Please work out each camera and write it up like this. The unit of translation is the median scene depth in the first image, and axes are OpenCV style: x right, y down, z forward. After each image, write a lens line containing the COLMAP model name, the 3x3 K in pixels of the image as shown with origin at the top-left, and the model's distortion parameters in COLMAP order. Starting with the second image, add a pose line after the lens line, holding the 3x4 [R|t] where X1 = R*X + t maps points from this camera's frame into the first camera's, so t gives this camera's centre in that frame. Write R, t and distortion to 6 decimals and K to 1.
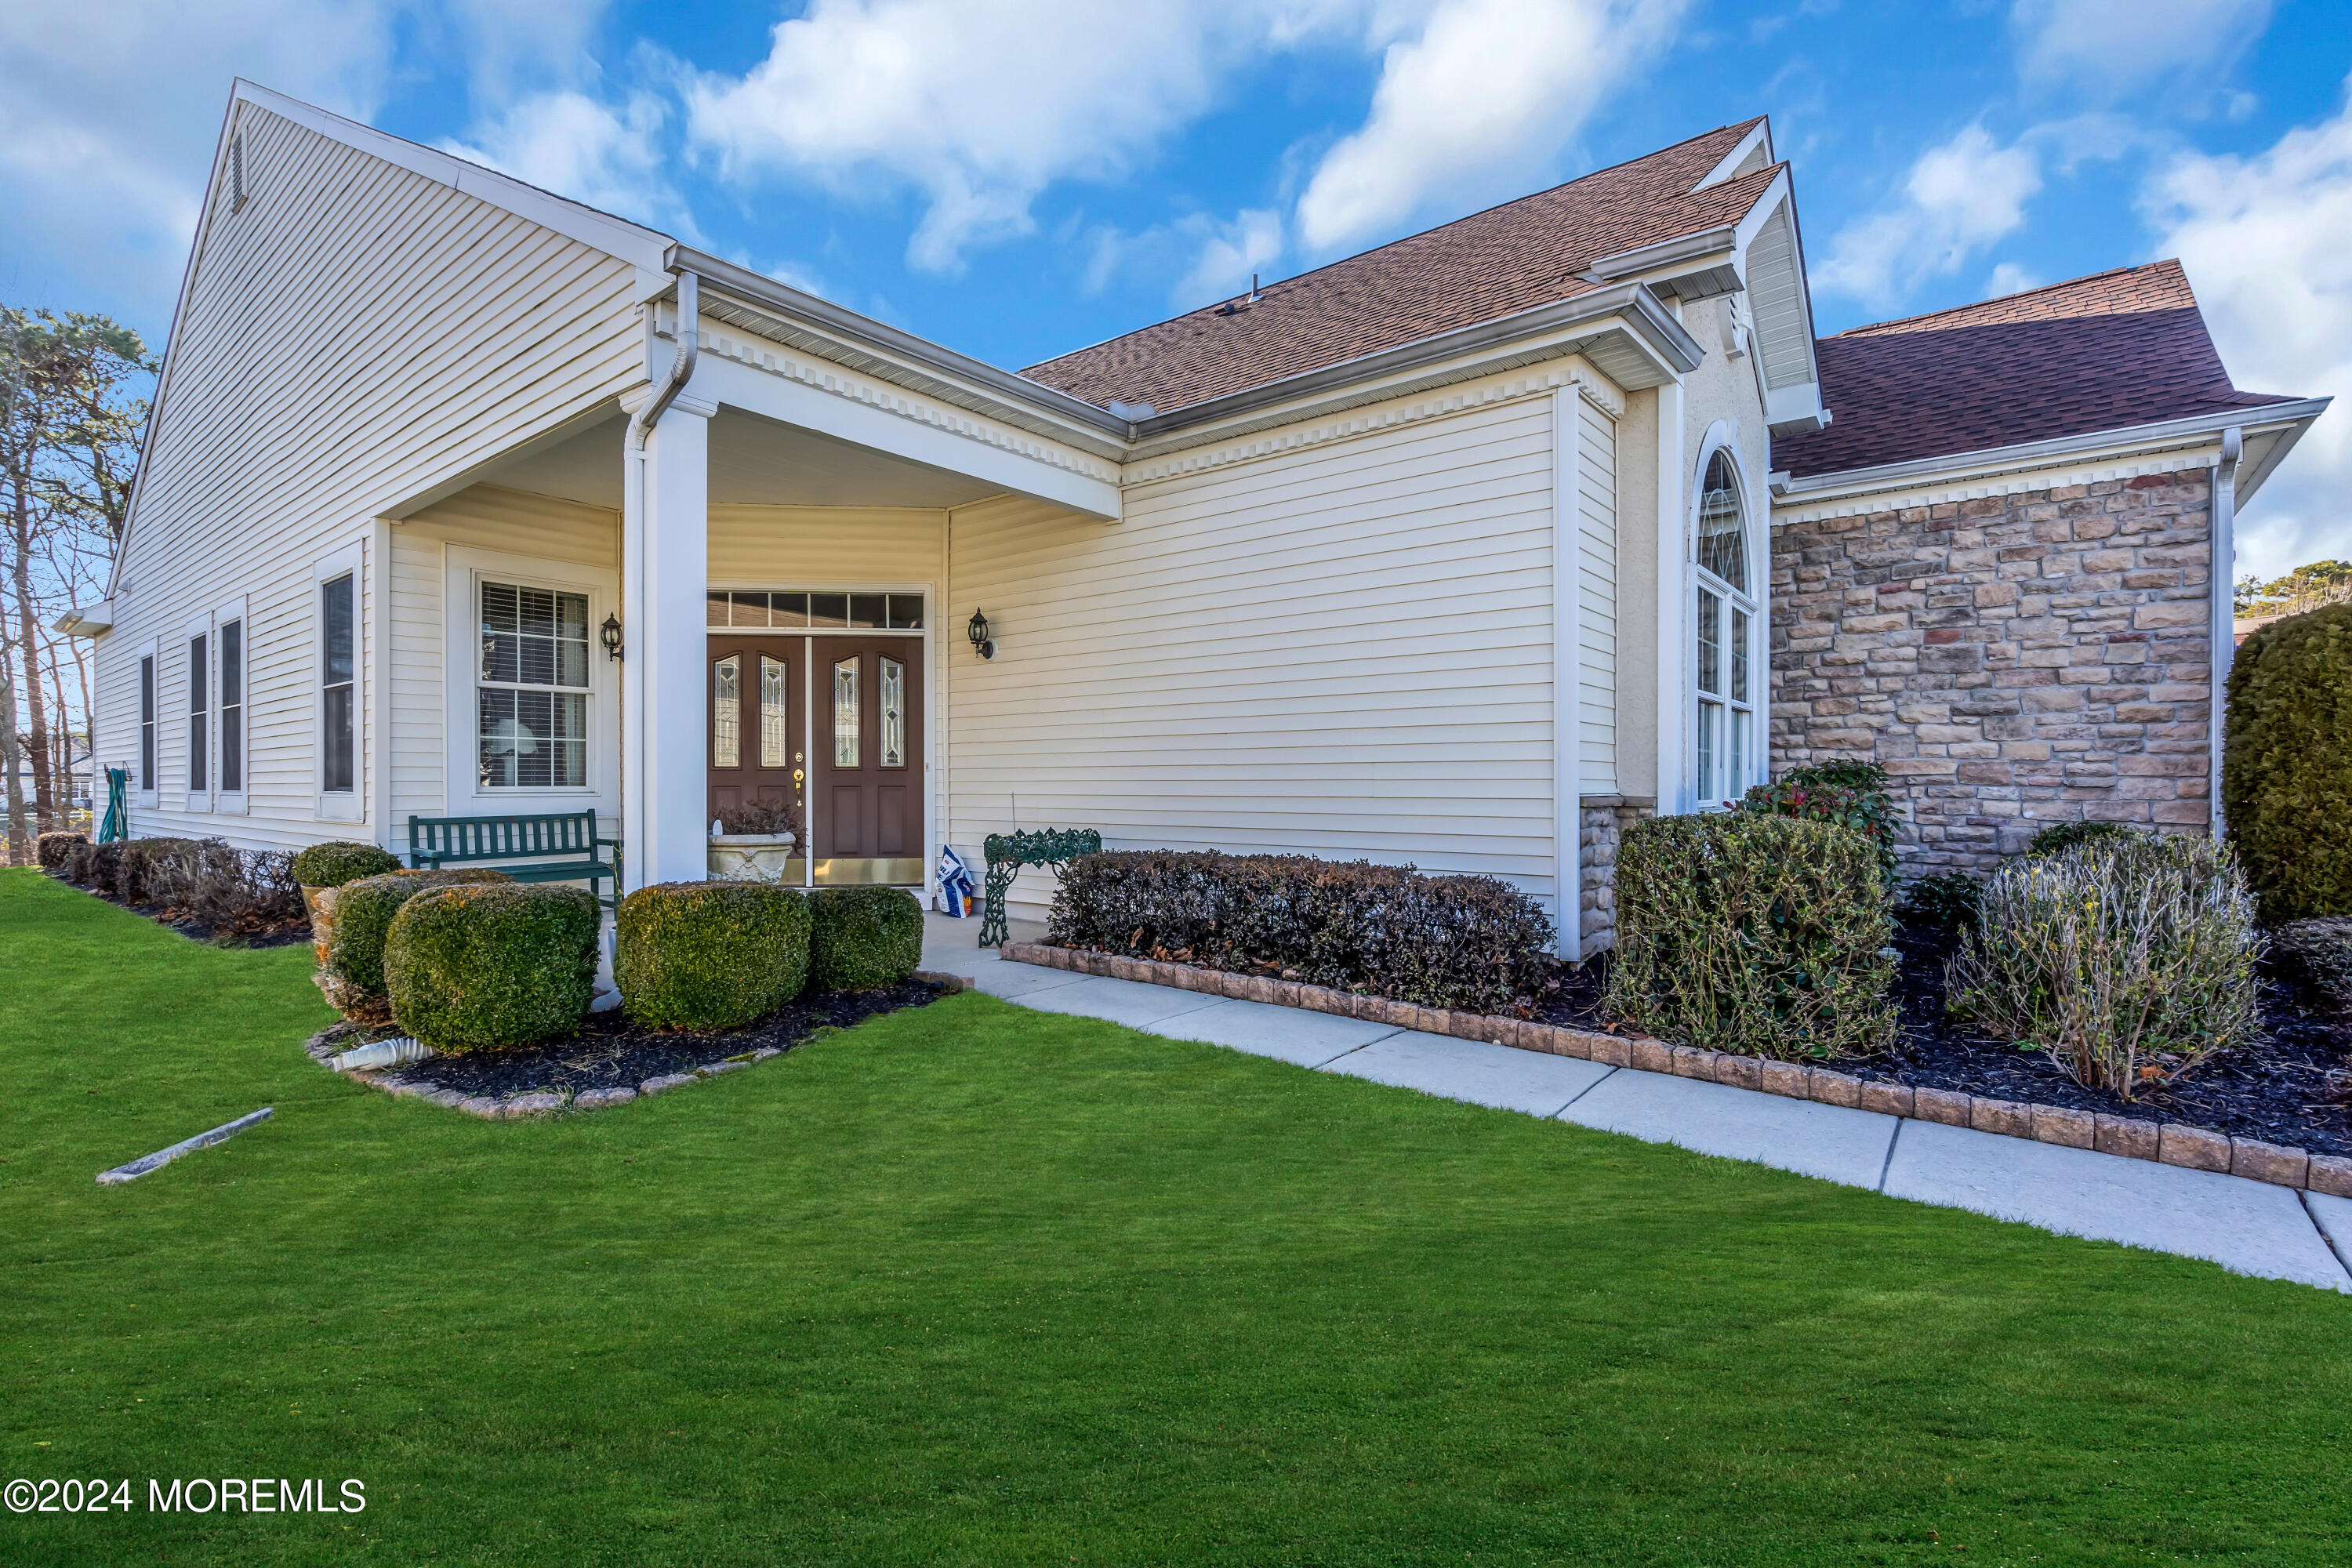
lens RADIAL K [[1062.2, 0, 1155.5], [0, 1062.2, 778.3], [0, 0, 1]] dist [-0.001932, 0.000446]
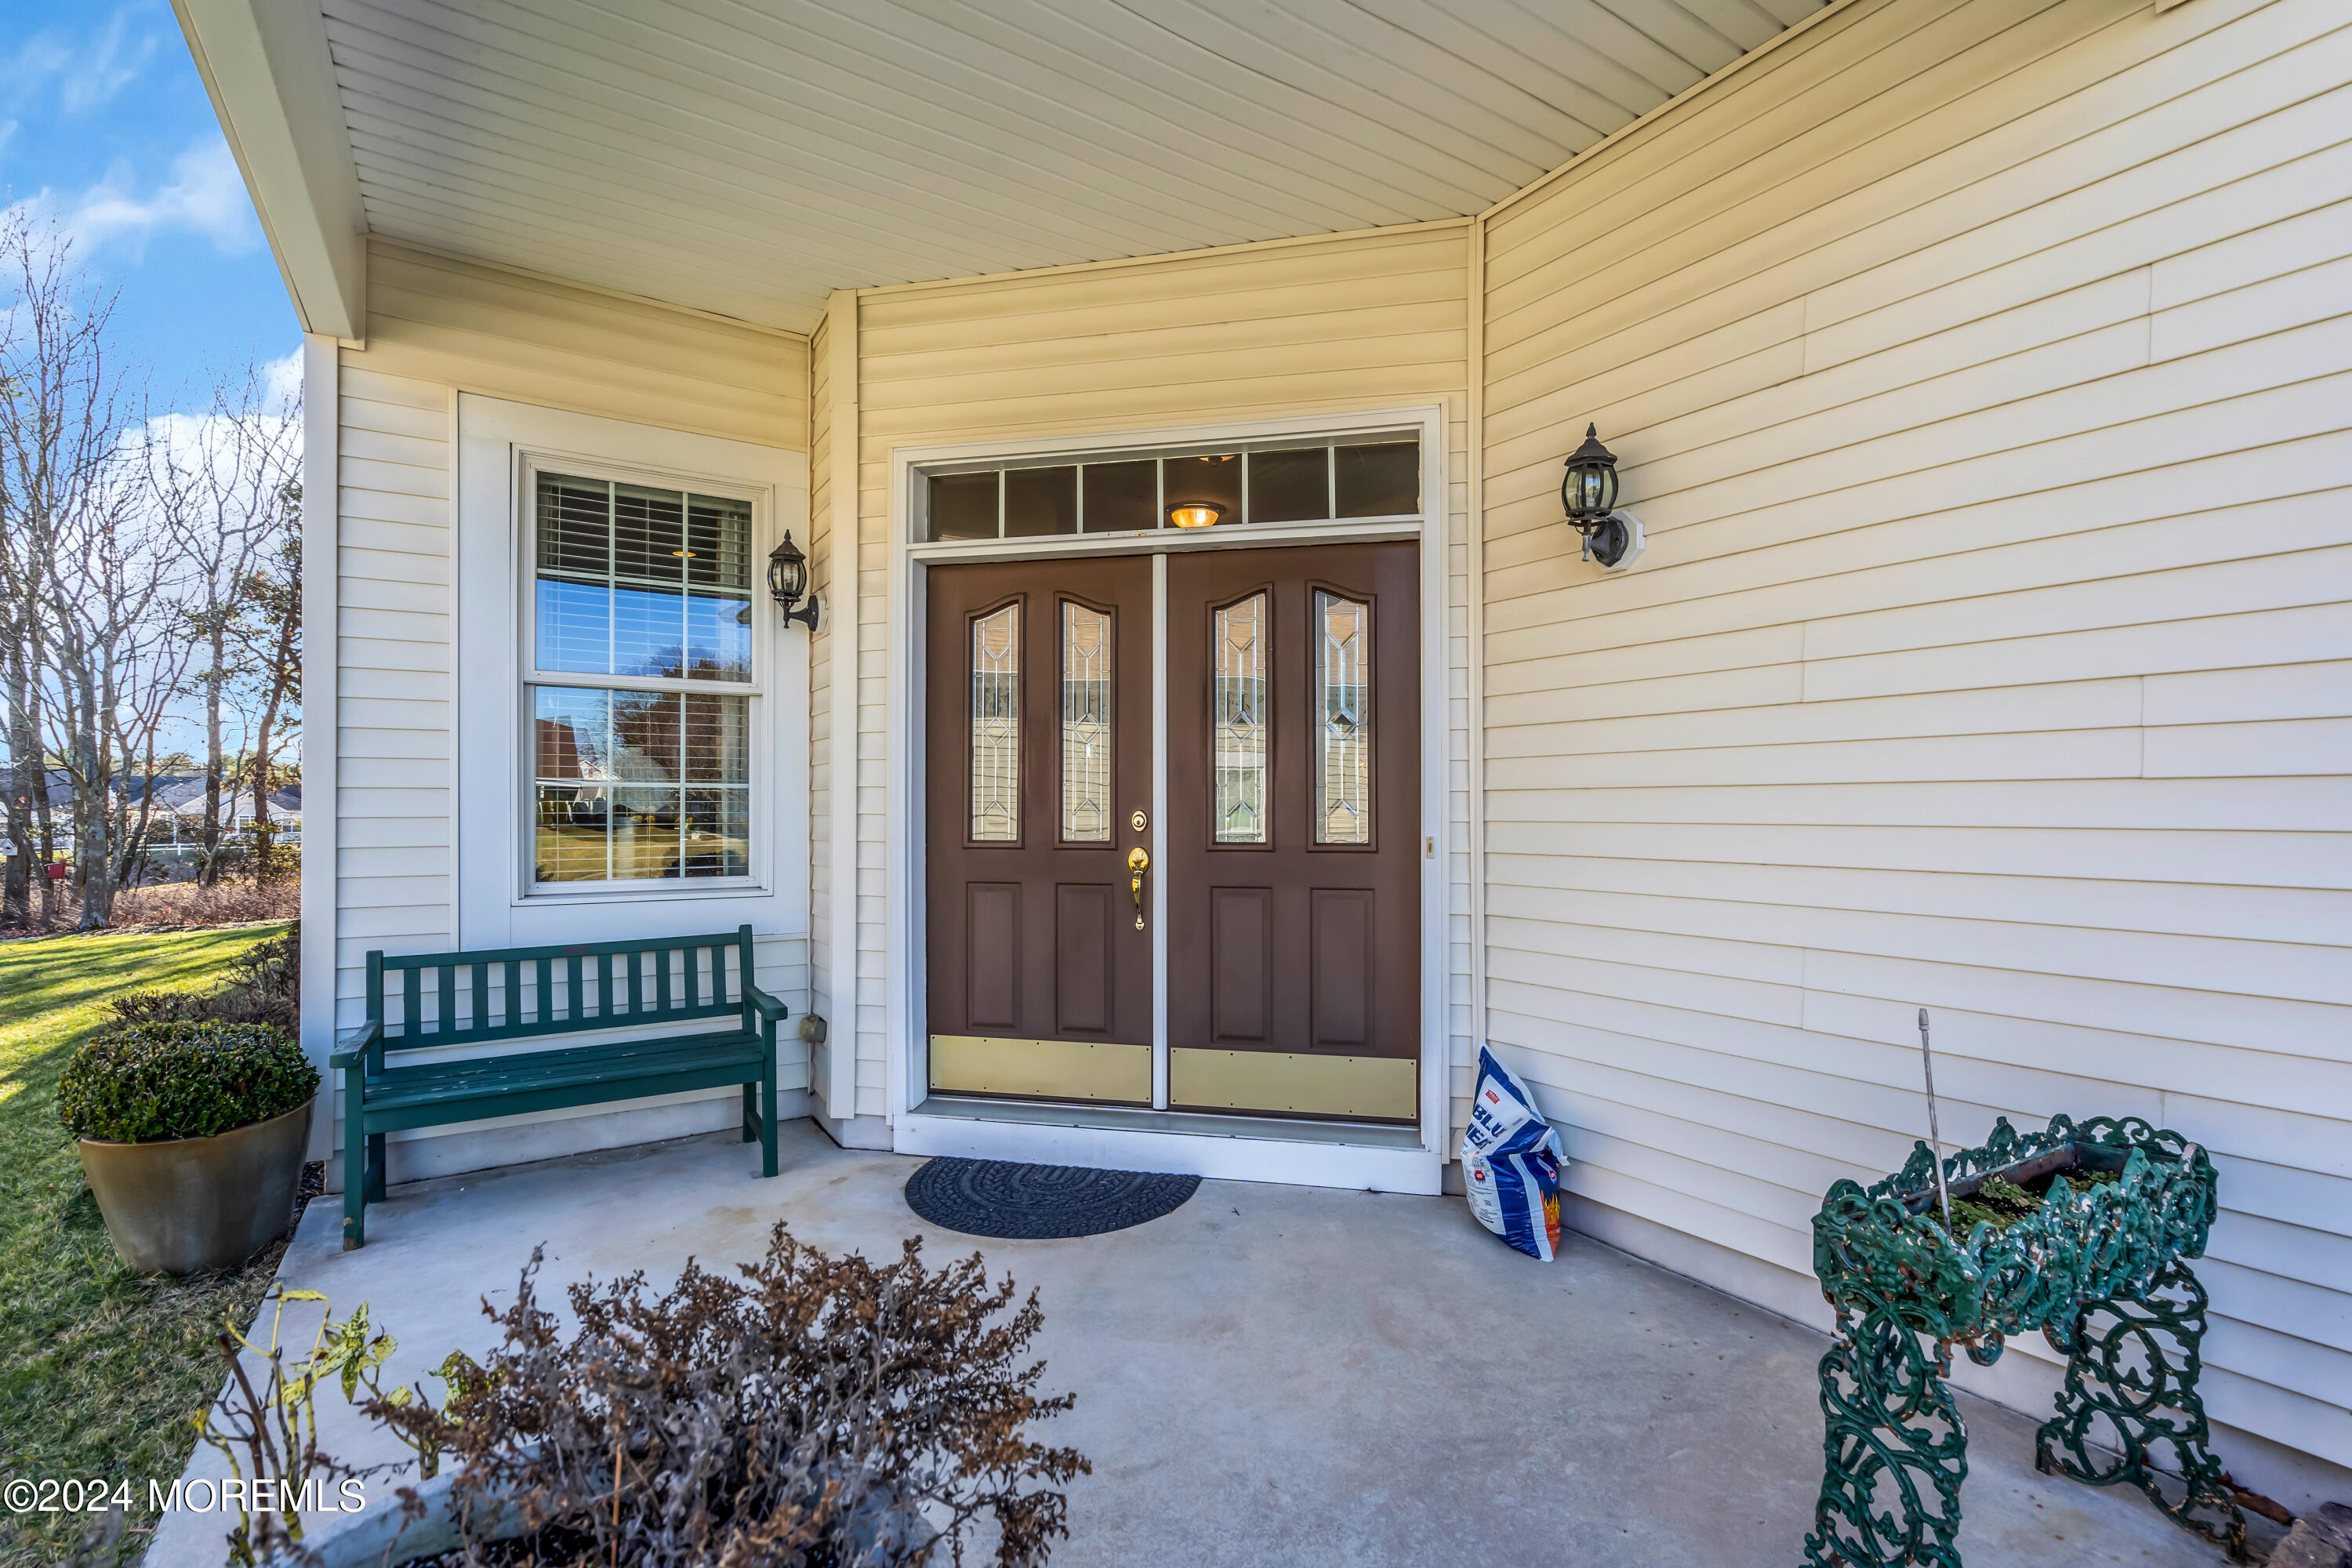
lens RADIAL K [[1062.2, 0, 1174.1], [0, 1062.2, 788.7], [0, 0, 1]] dist [-0.001932, 0.000446]
pose [[0.948757, -0.001991, -0.316001, -0.181109], [-0.001156, 0.999952, -0.009771, -0.029696], [0.316005, 0.009635, 0.948709, 0.583959]]
